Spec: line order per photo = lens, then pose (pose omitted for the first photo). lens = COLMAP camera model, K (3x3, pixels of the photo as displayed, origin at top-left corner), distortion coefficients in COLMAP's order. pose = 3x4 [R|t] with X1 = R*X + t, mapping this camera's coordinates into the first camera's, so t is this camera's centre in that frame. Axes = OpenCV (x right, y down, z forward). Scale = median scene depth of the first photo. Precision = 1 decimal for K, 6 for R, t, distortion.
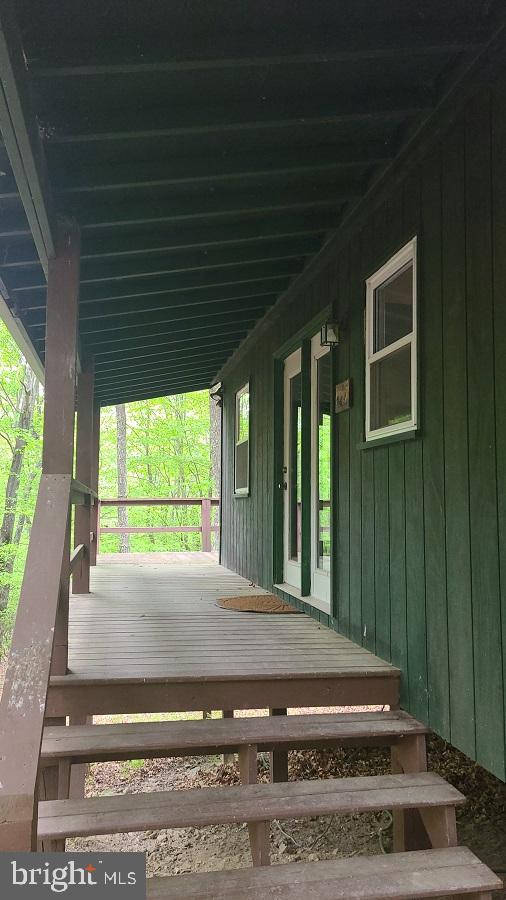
lens RADIAL K [[636.6, 0, 253.0], [0, 636.6, 450.0], [0, 0, 1]] dist [0.005367, -0.000958]
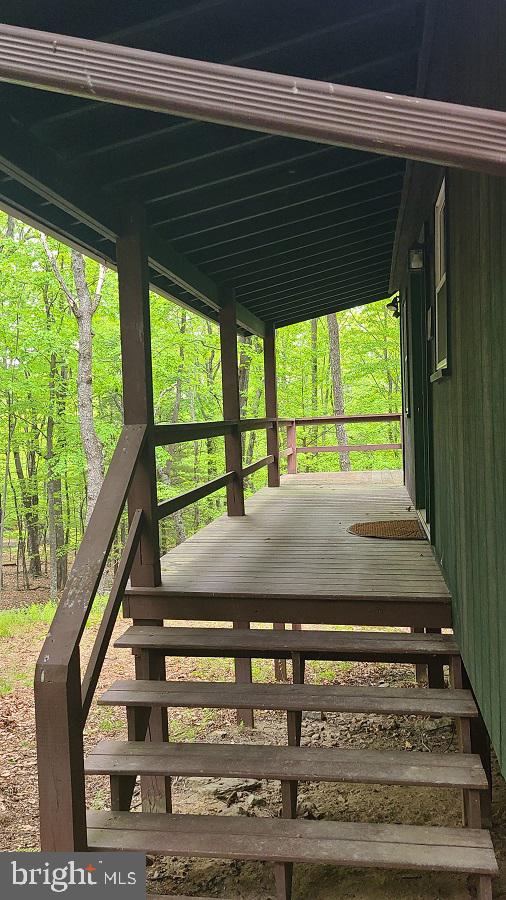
lens RADIAL K [[693.0, 0, 253.0], [0, 693.0, 450.0], [0, 0, 1]] dist [0.004080, 0.001493]
pose [[0.938610, -0.024564, -0.344103, 0.348408], [0.070874, 0.989915, 0.122658, -0.059630], [0.337620, -0.139517, 0.930885, -0.143788]]
